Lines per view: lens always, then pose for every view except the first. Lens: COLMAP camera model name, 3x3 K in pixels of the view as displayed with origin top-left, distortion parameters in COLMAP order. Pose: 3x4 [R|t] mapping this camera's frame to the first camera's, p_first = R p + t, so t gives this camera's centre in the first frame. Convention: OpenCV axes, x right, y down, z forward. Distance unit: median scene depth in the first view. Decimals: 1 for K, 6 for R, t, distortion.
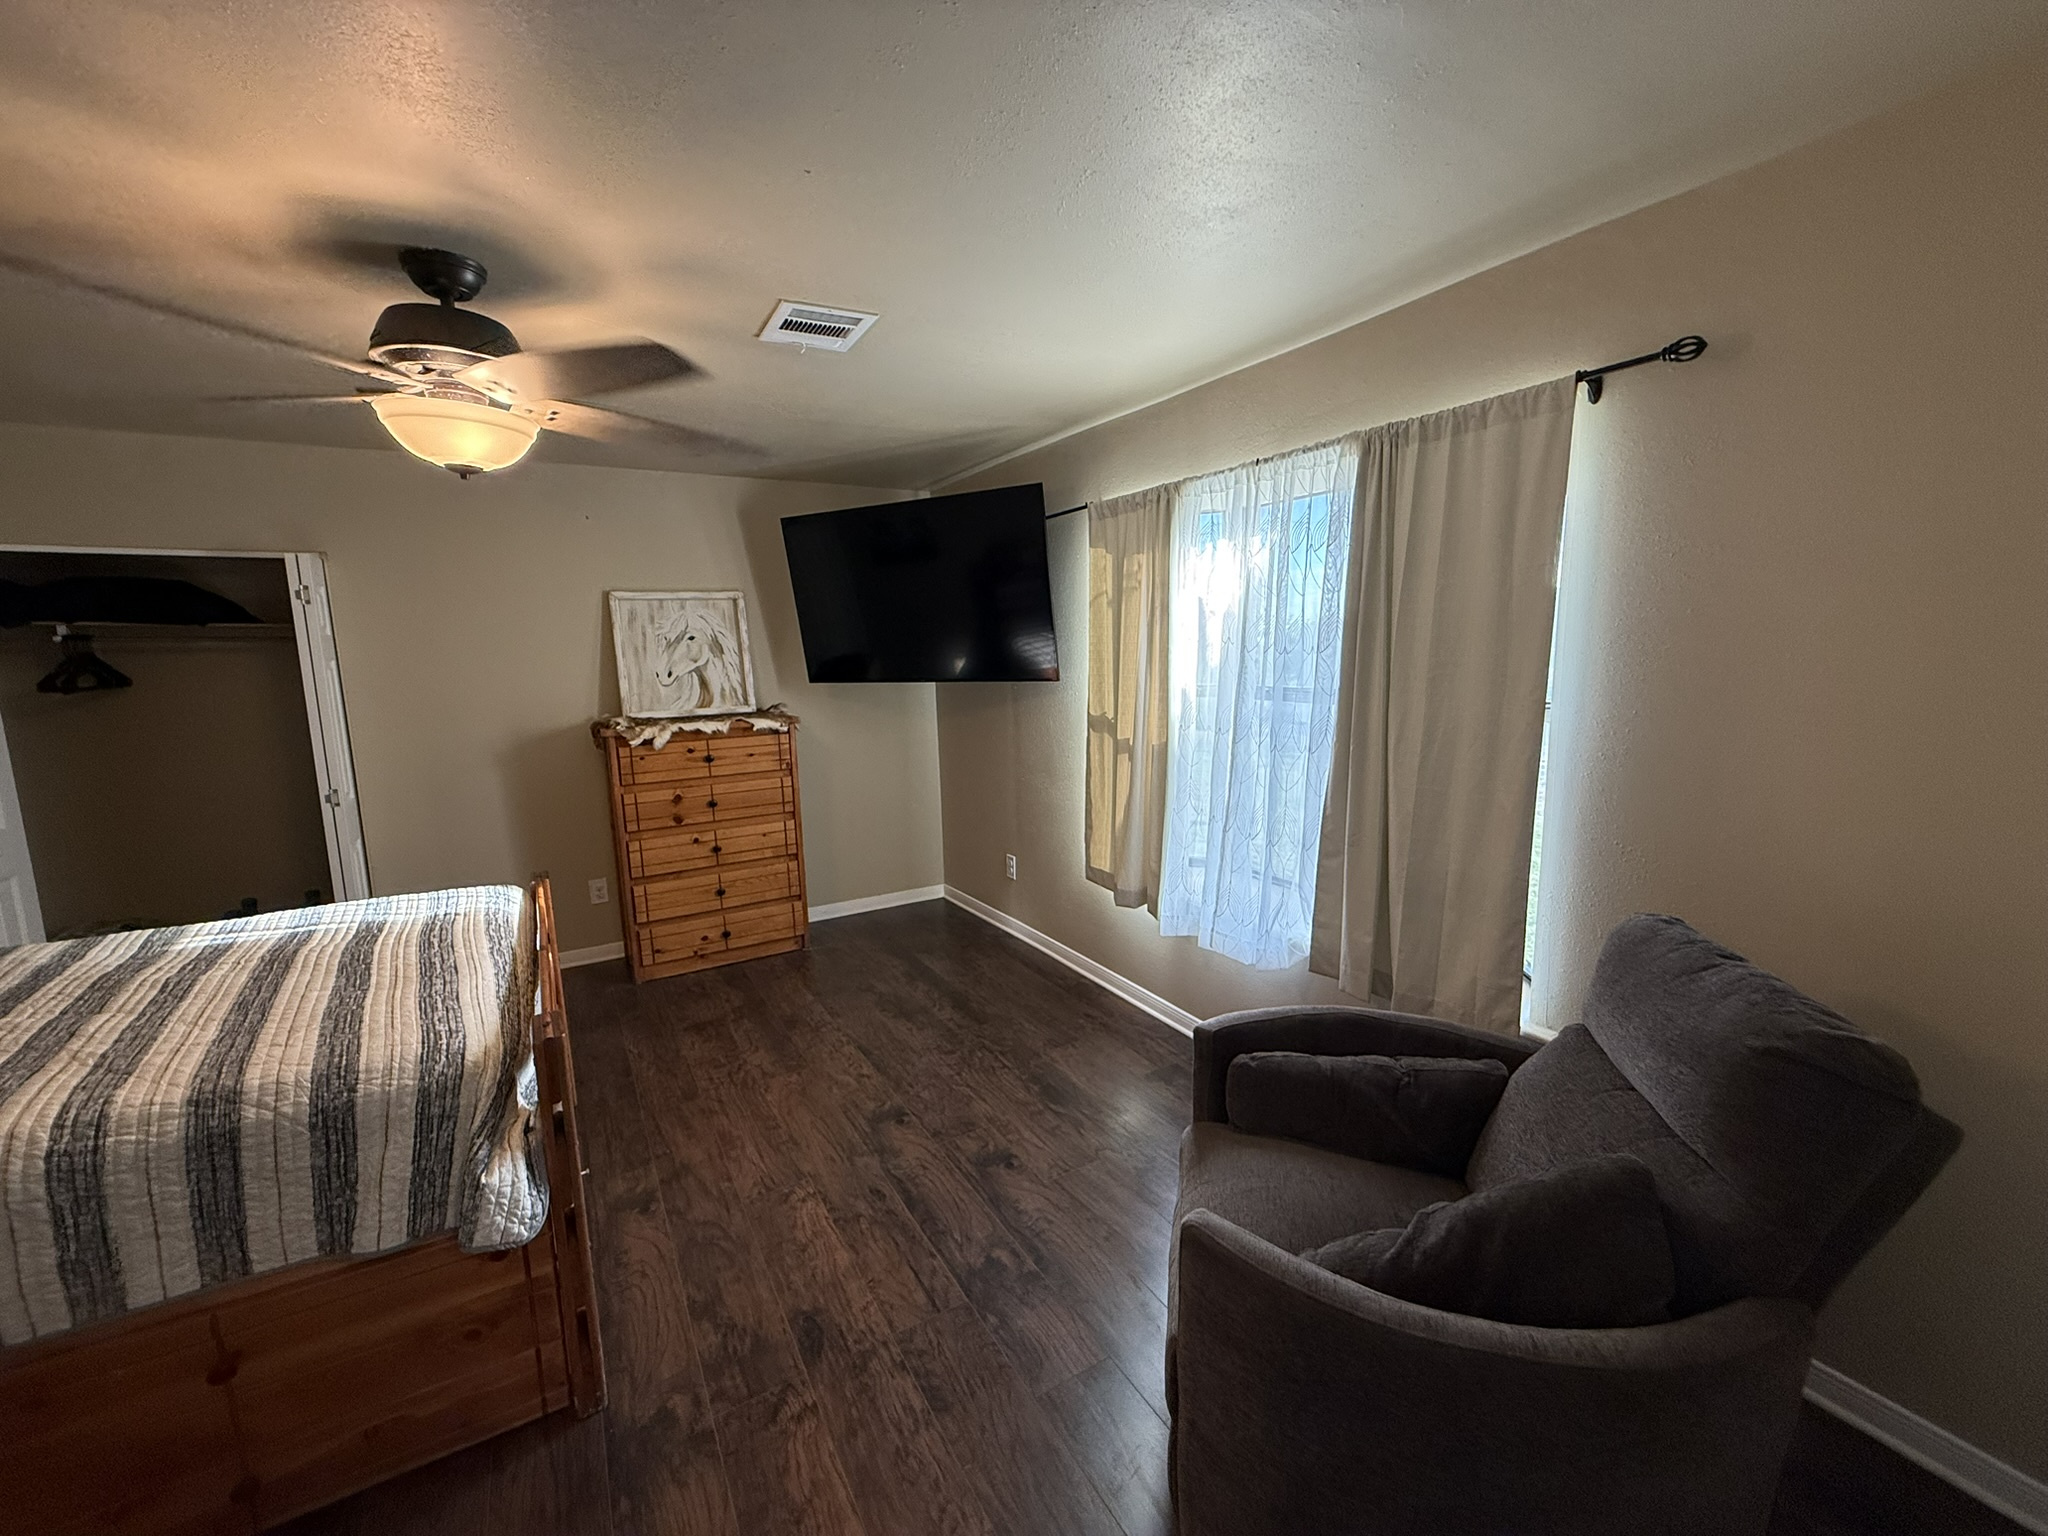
lens RADIAL K [[814.7, 0, 1010.4], [0, 814.7, 767.1], [0, 0, 1]] dist [-0.001312, 0.000338]
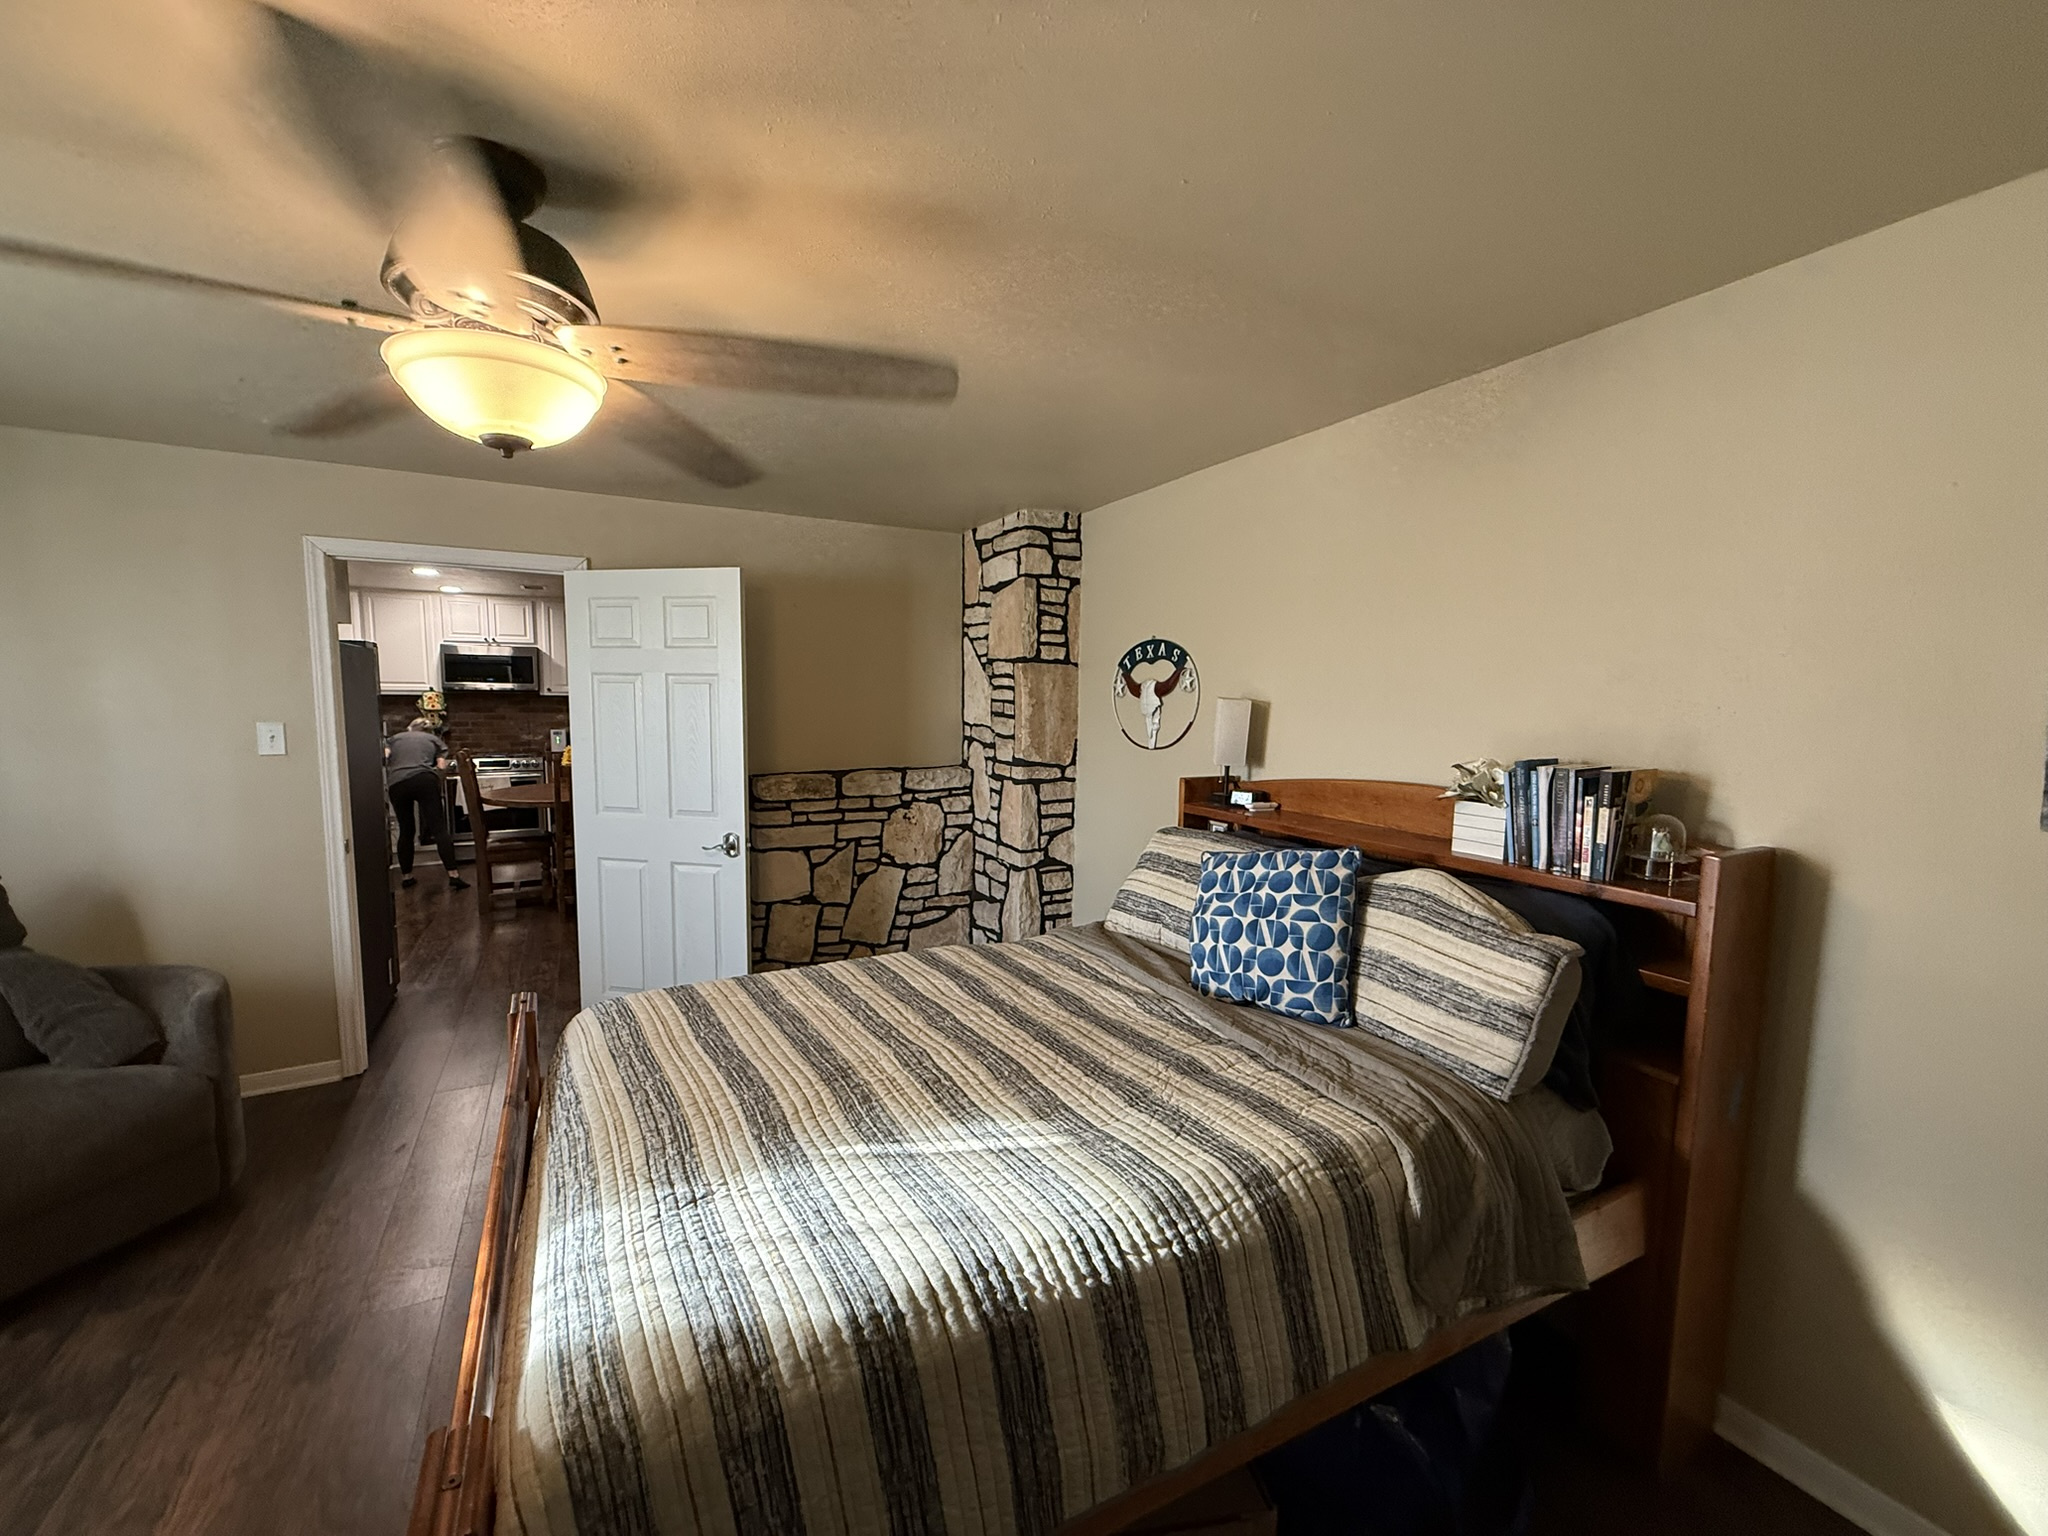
lens RADIAL K [[814.7, 0, 1027.4], [0, 814.7, 760.4], [0, 0, 1]] dist [-0.001312, 0.000338]
pose [[-0.999669, 0.015563, 0.020505, -1.050801], [0.019903, 0.972443, 0.232291, -0.236296], [-0.016325, 0.232622, -0.972430, 1.619363]]
